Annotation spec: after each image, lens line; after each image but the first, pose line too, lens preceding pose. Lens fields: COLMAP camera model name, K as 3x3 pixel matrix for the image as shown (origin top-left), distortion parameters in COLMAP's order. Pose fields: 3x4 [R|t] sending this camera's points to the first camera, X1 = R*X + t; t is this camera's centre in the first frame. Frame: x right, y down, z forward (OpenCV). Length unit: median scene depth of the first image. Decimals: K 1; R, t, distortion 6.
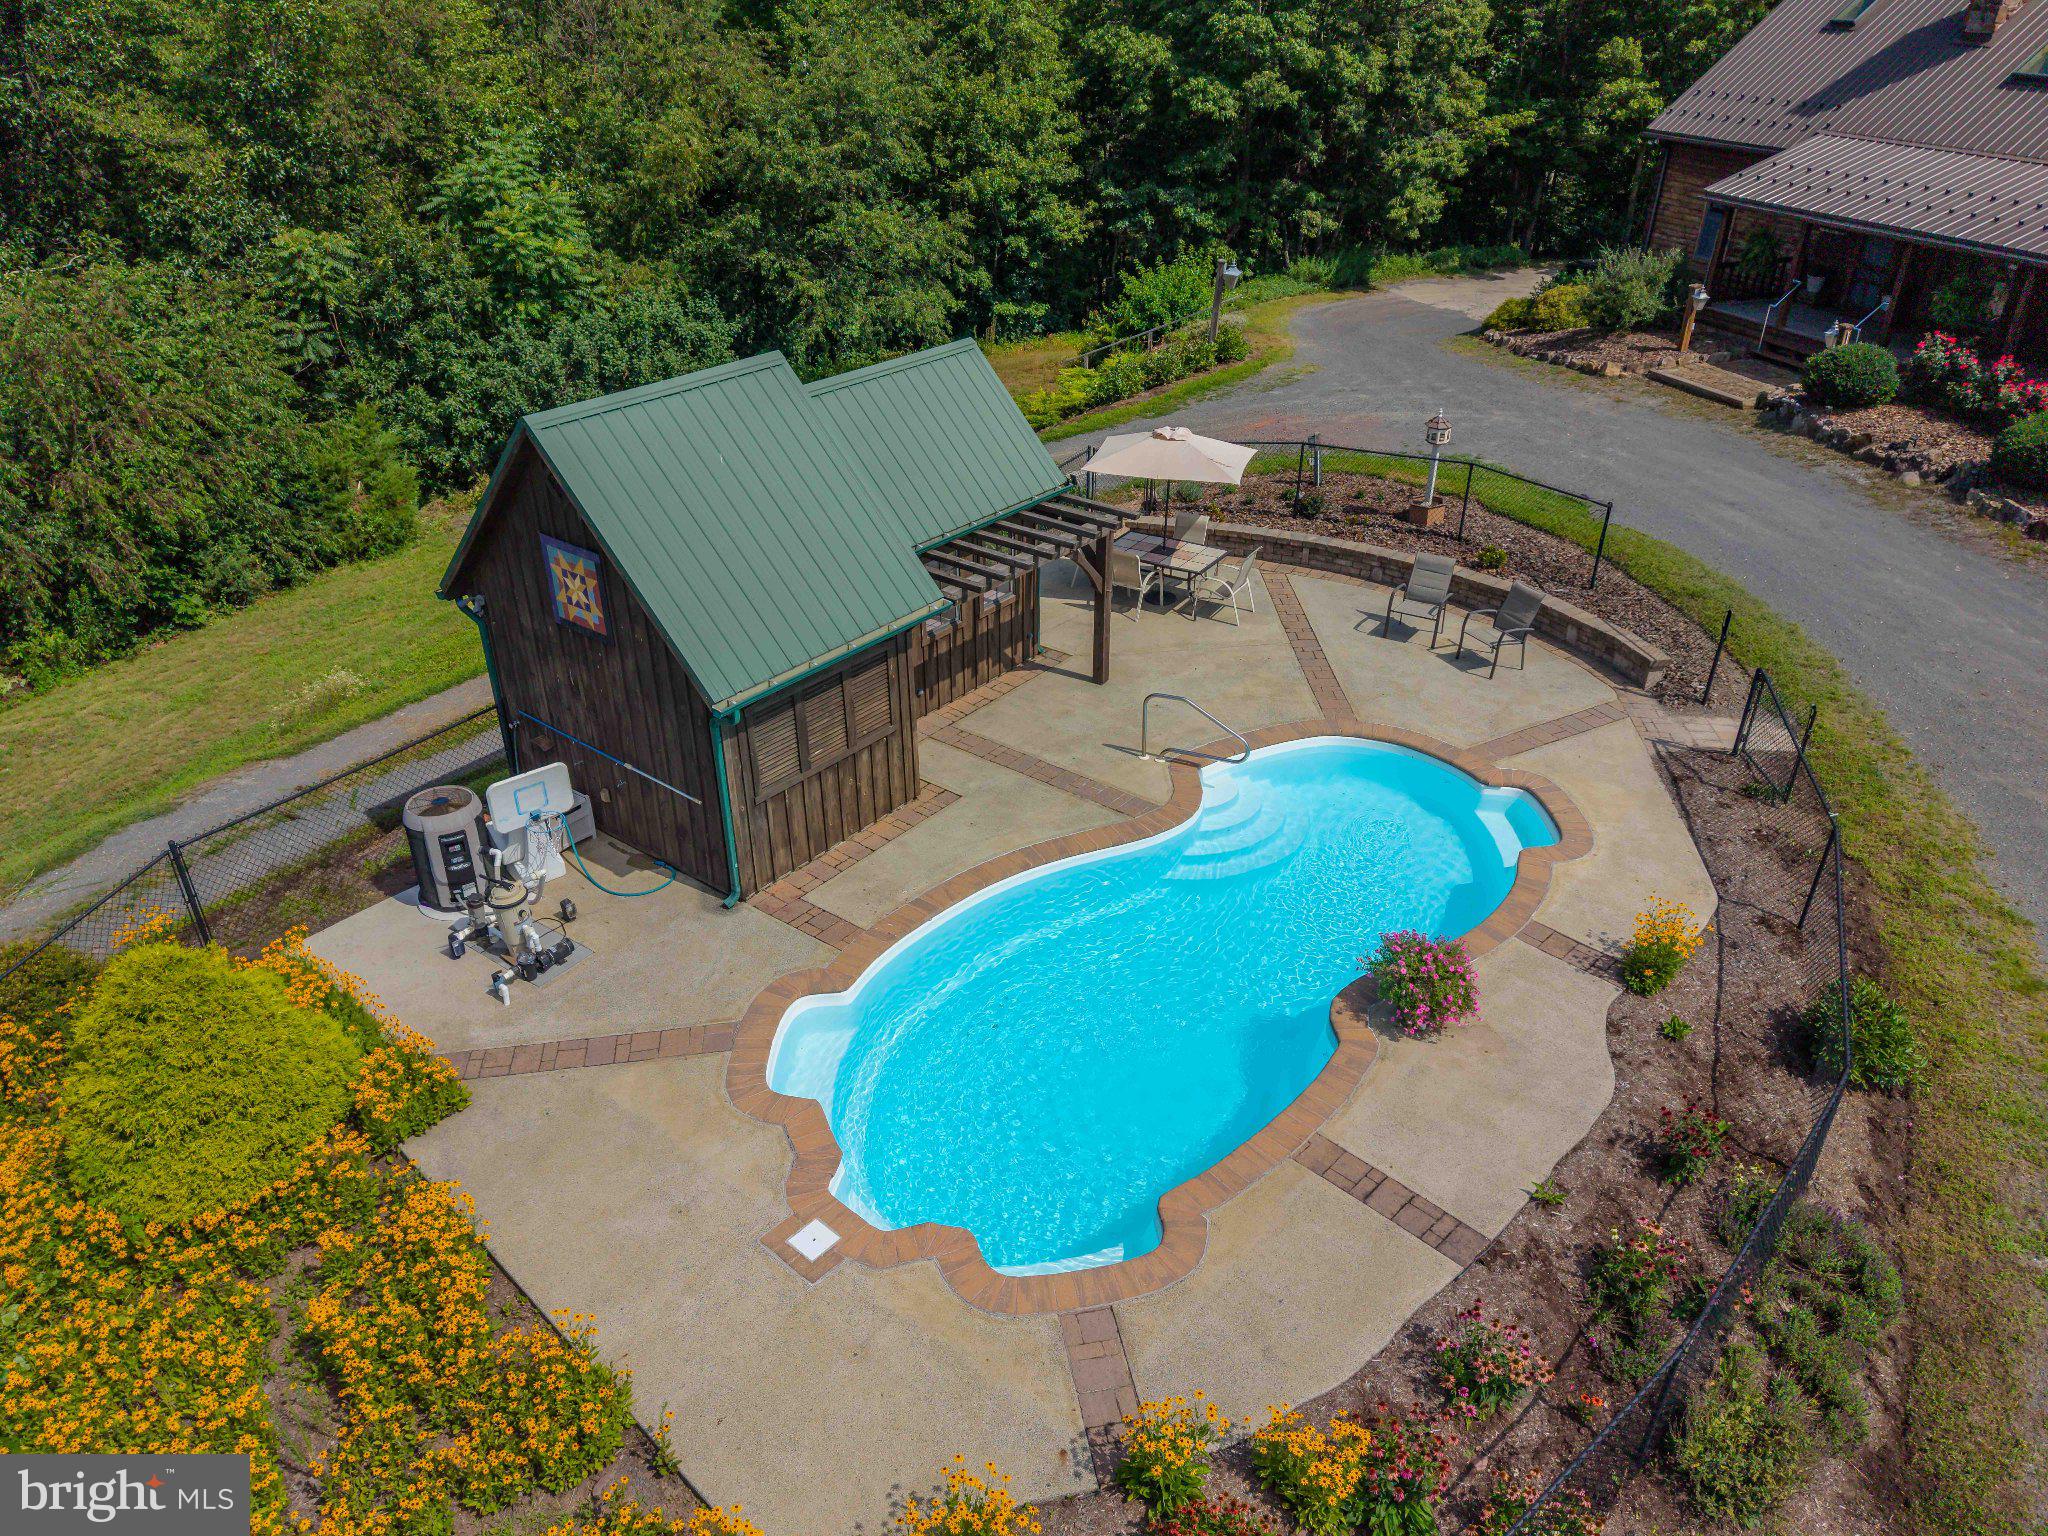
lens RADIAL K [[1391.9, 0, 1016.5], [0, 1391.9, 773.1], [0, 0, 1]] dist [0.034976, -0.037870]
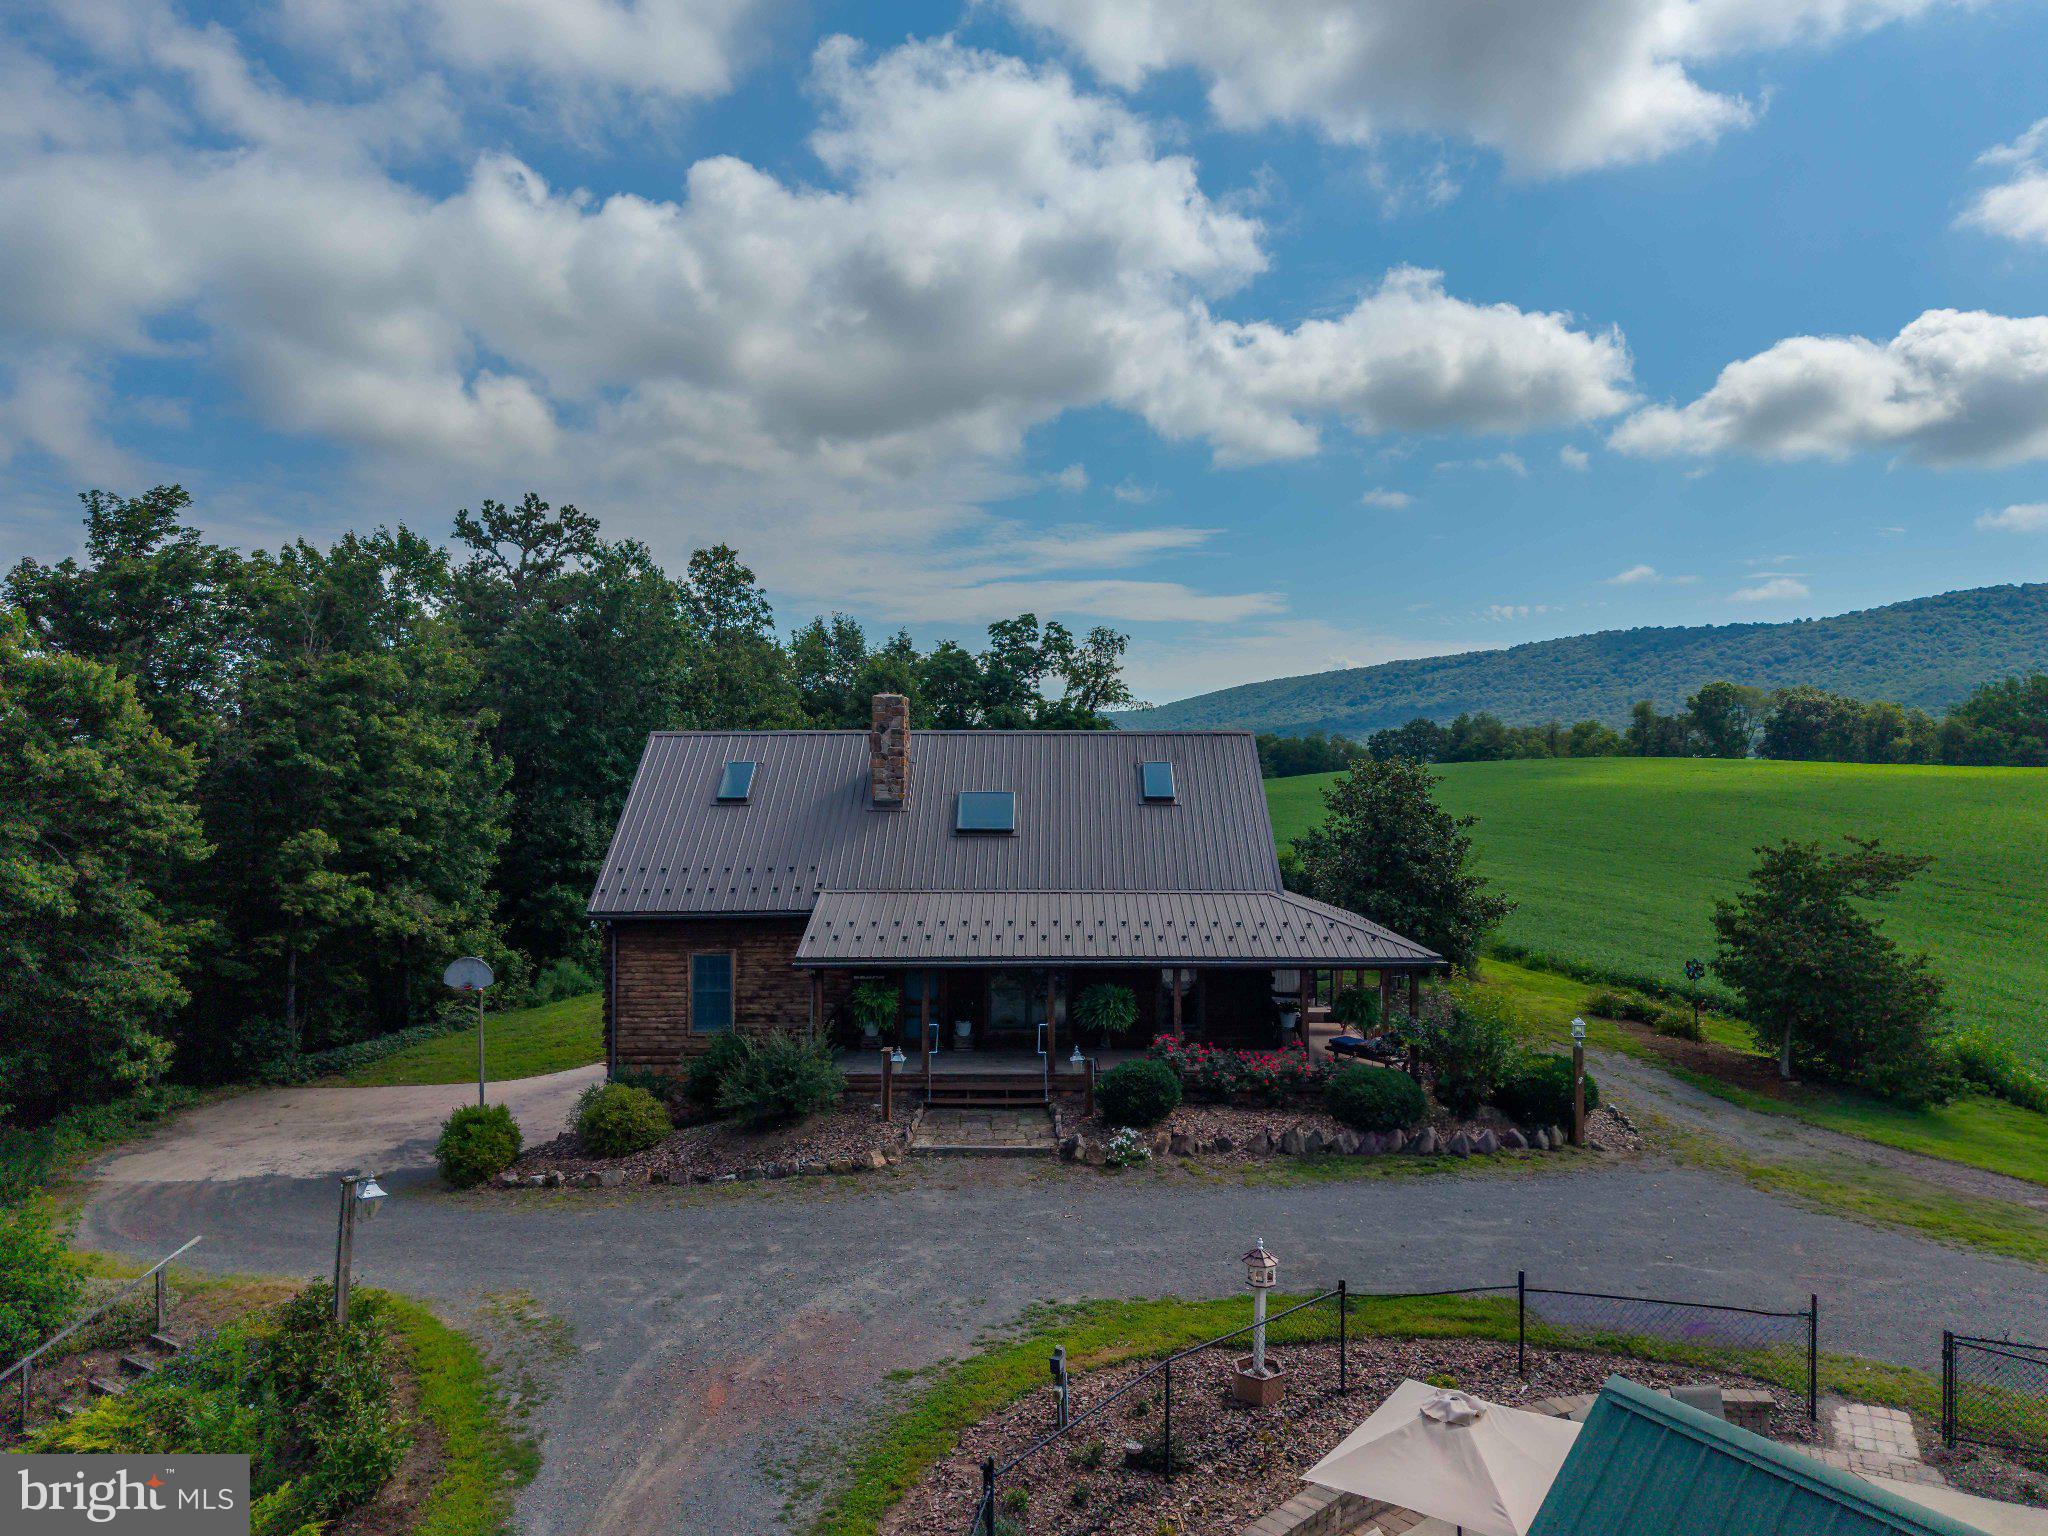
lens RADIAL K [[1401.5, 0, 1023.5], [0, 1401.5, 747.7], [0, 0, 1]] dist [0.034702, -0.068358]
pose [[0.363689, 0.006066, 0.931501, -0.320381], [0.474387, 0.859388, -0.190813, -0.296010], [-0.801678, 0.511288, 0.309672, 0.541467]]
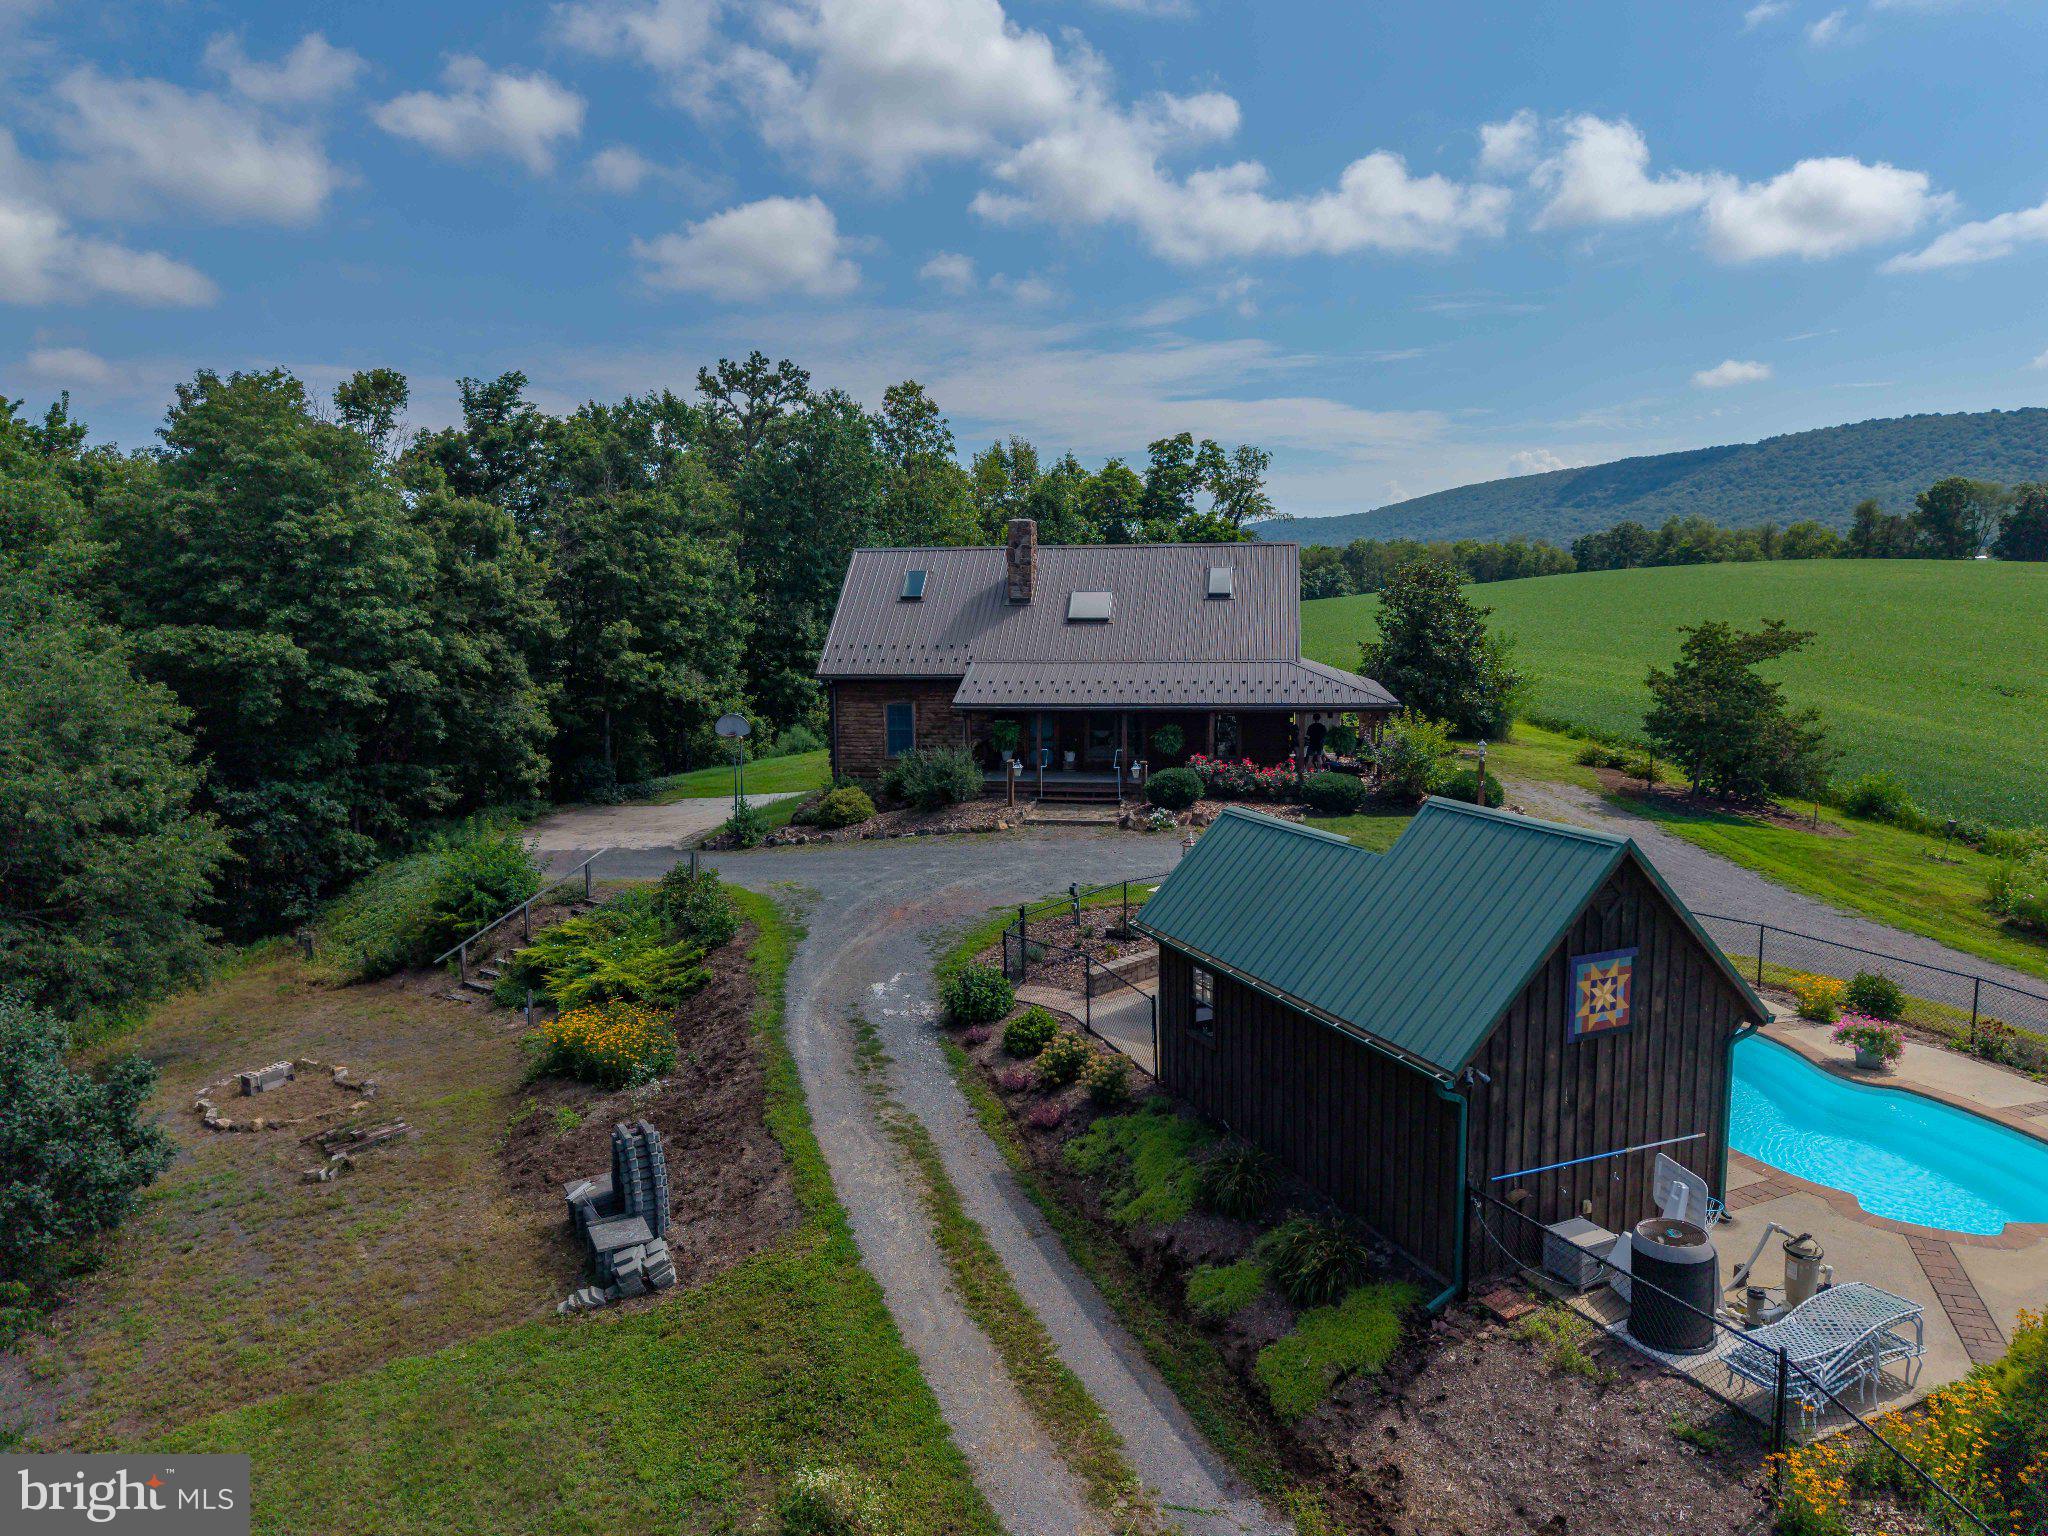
lens RADIAL K [[1391.9, 0, 1016.5], [0, 1391.9, 773.1], [0, 0, 1]] dist [0.034976, -0.037870]
pose [[0.495791, -0.130635, 0.858560, -0.668660], [0.449446, 0.884525, -0.124955, -0.161651], [-0.743095, 0.447828, 0.497253, 0.321395]]
